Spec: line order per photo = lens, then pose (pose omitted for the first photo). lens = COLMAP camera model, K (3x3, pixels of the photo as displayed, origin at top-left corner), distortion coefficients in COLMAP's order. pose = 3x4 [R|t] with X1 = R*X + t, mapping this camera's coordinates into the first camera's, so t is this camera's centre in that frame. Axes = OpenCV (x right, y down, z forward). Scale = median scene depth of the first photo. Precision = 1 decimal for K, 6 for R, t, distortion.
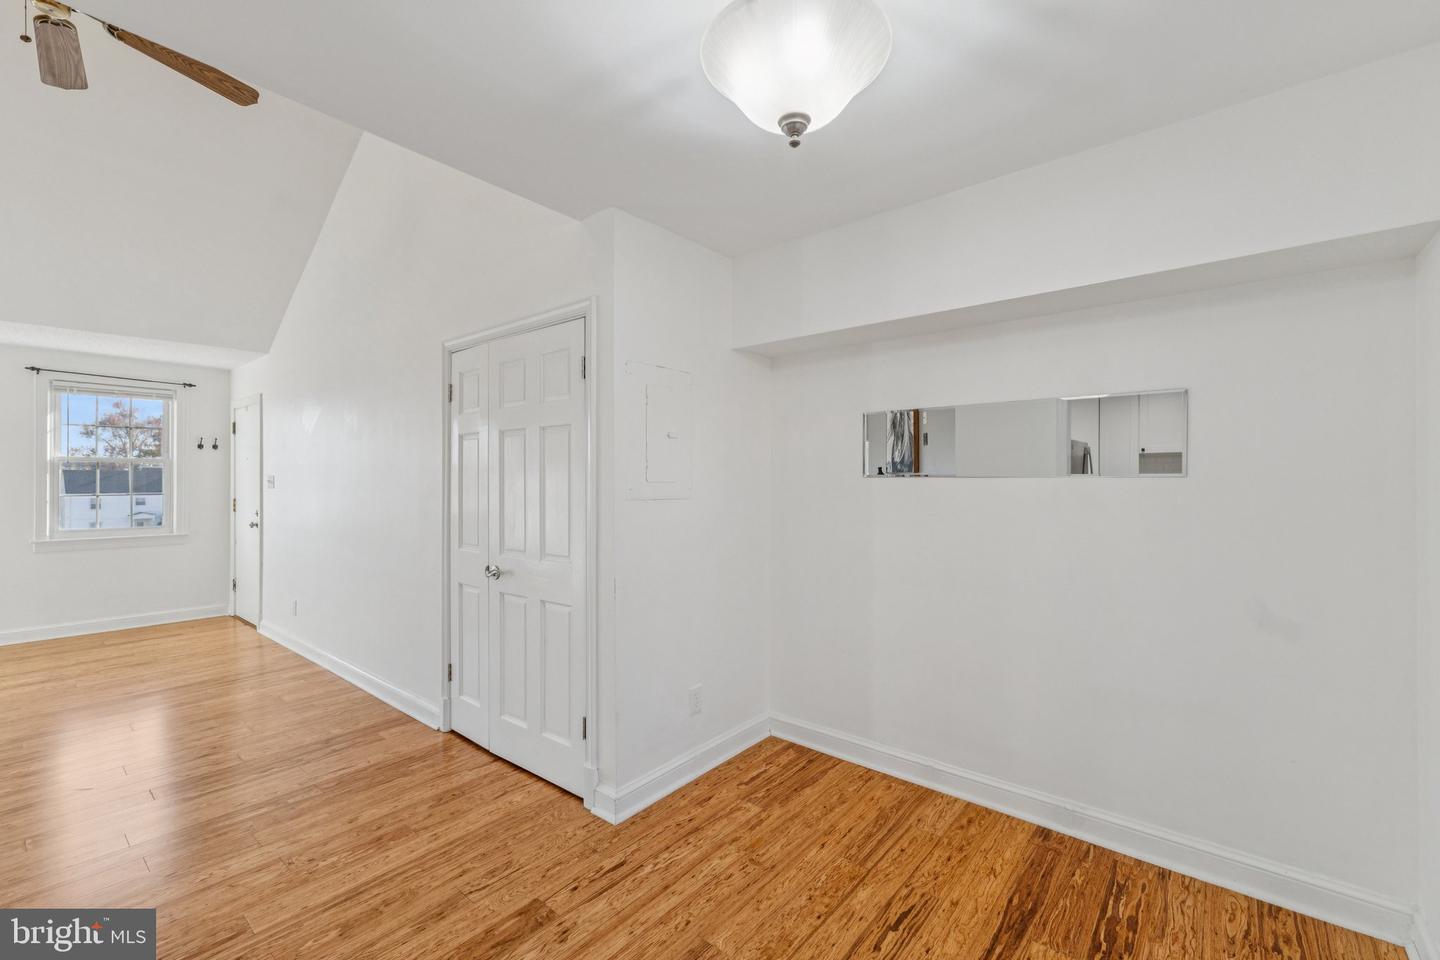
lens RADIAL K [[604.9, 0, 727.9], [0, 604.9, 479.1], [0, 0, 1]] dist [0.003306, 0.000311]
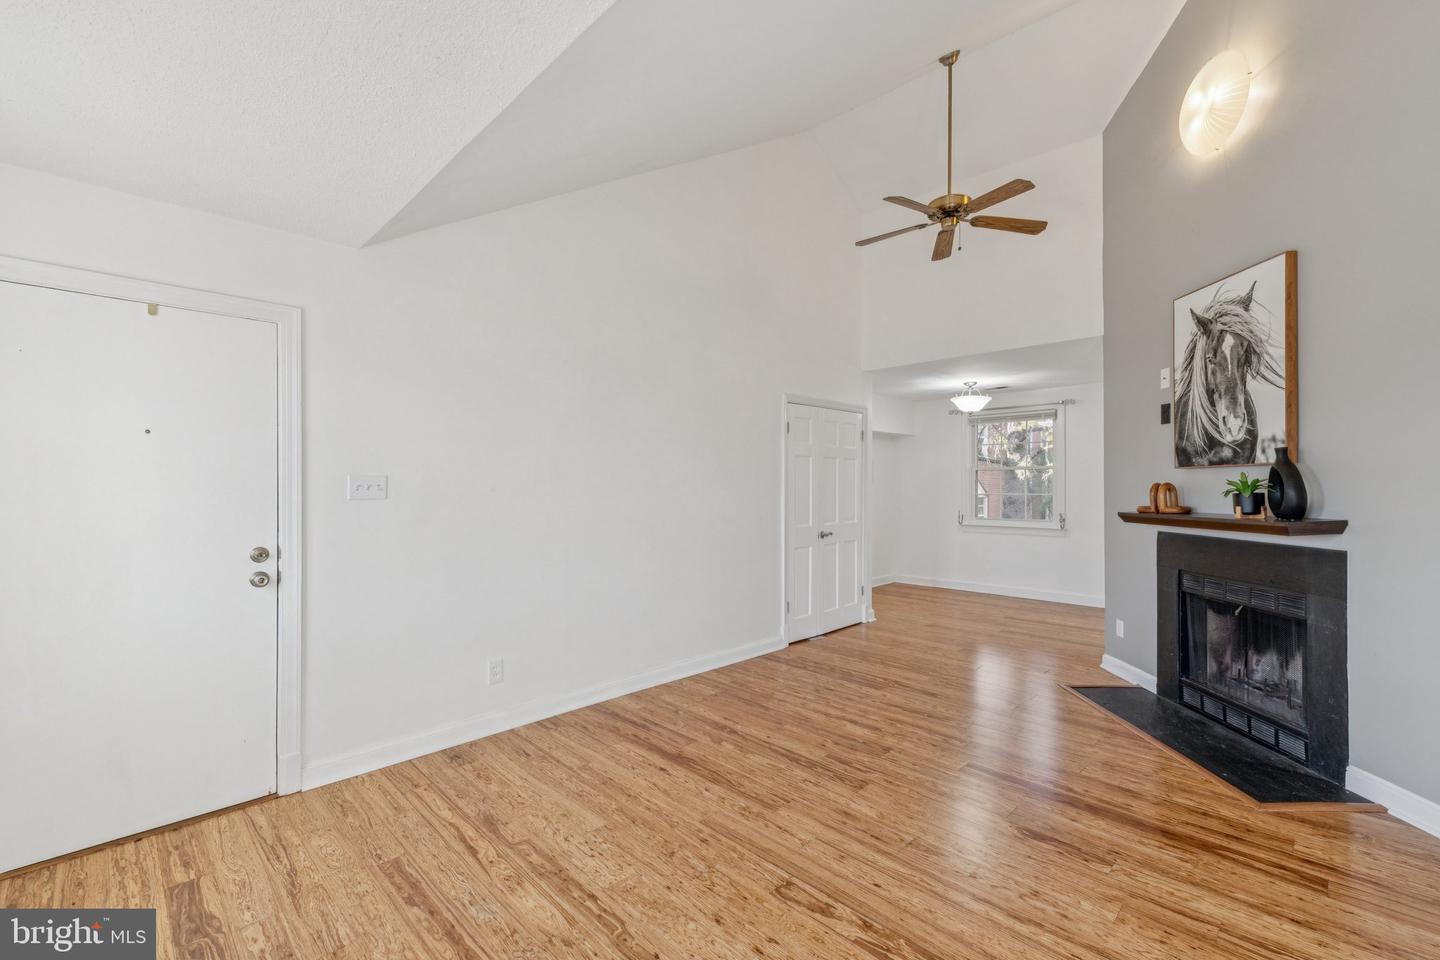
lens RADIAL K [[610.7, 0, 720.0], [0, 610.7, 480.0], [0, 0, 1]] dist [0.003245, 0.000434]
pose [[0.102829, 0.008311, 0.994664, -1.263578], [-0.002152, 0.999965, -0.008133, 0.002567], [-0.994697, -0.001304, 0.102844, 0.625699]]
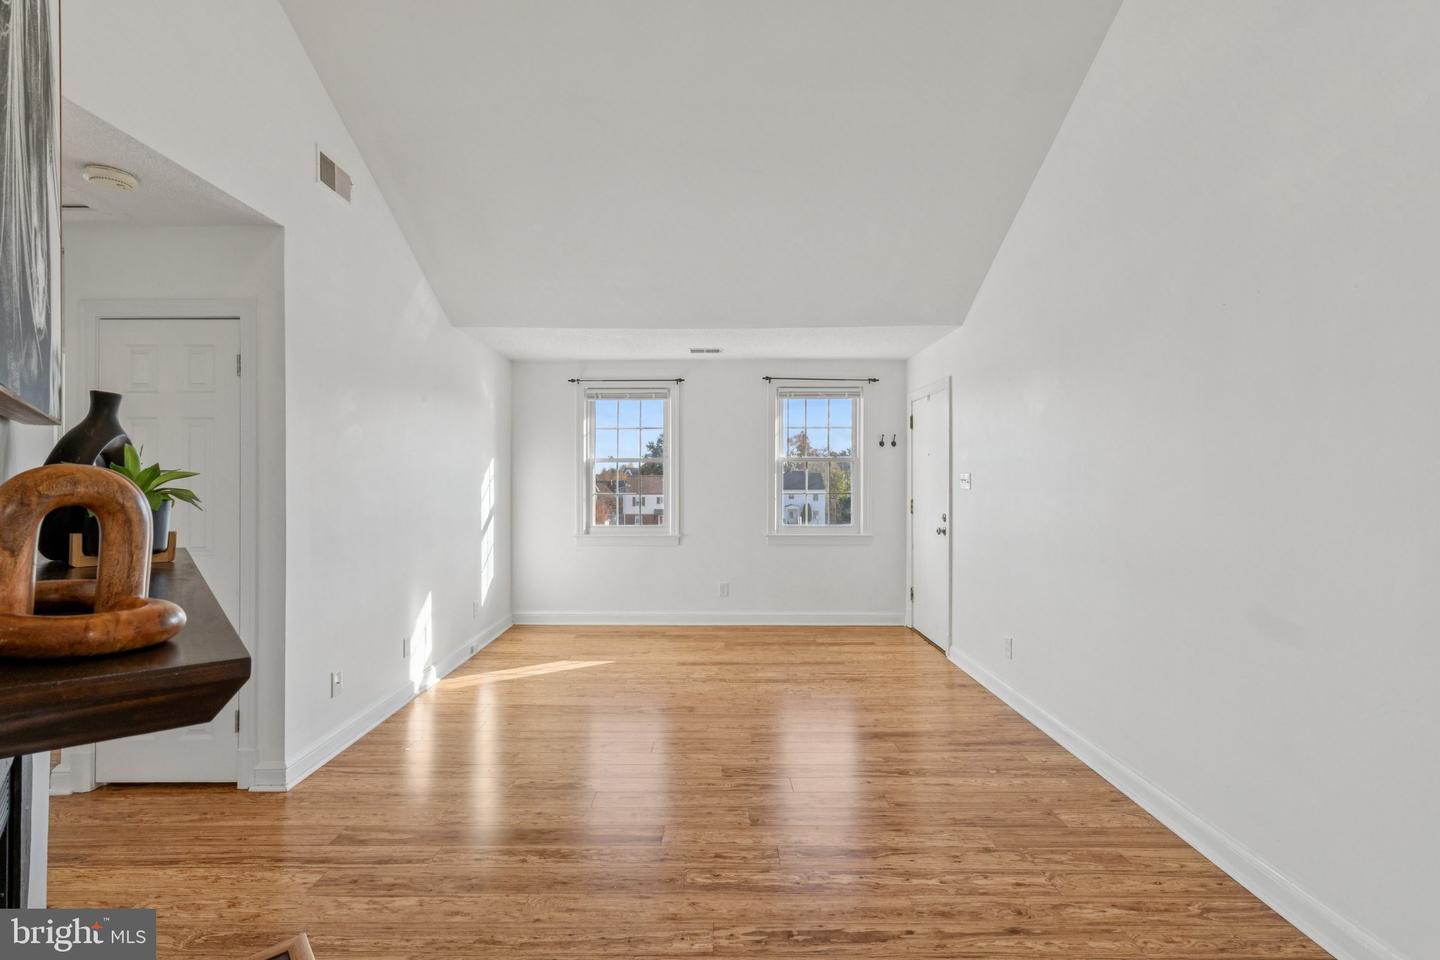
lens RADIAL K [[613.9, 0, 717.3], [0, 613.9, 476.5], [0, 0, 1]] dist [0.003576, 0.000339]
pose [[0.634130, -0.003698, -0.773218, -0.324107], [0.000219, 0.999989, -0.004602, 0.001977], [0.773226, 0.002749, 0.634124, 0.213540]]
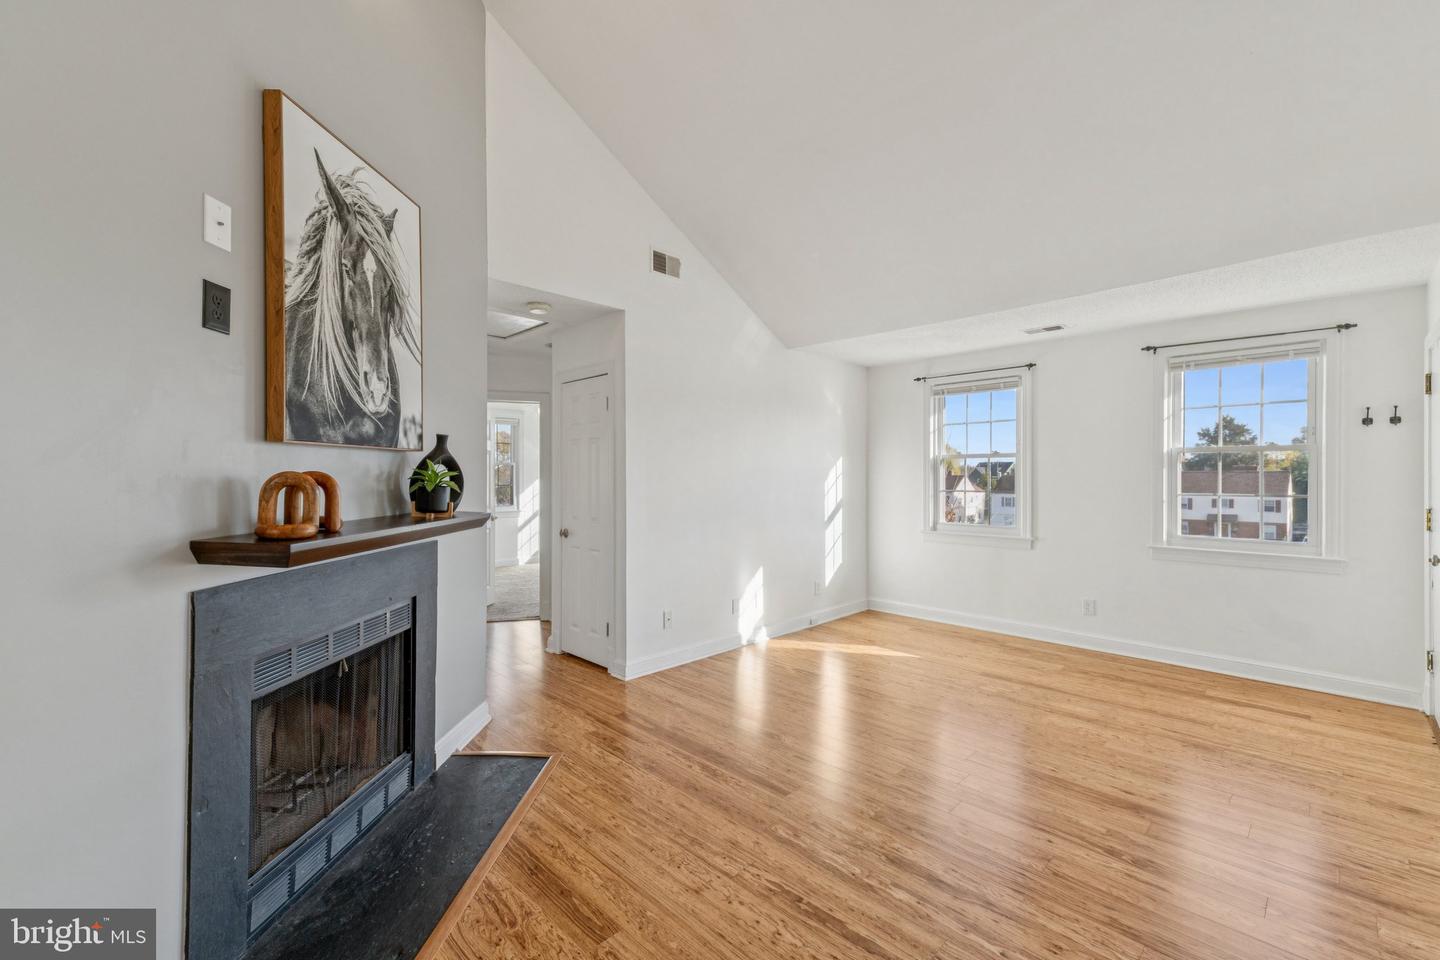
lens RADIAL K [[610.5, 0, 720.1], [0, 610.5, 476.0], [0, 0, 1]] dist [0.015479, 0.000098]
pose [[-0.100809, -0.000334, -0.994906, -0.192176], [0.000624, 1.000000, -0.000399, 0.001813], [0.994906, -0.000661, -0.100809, 0.454847]]
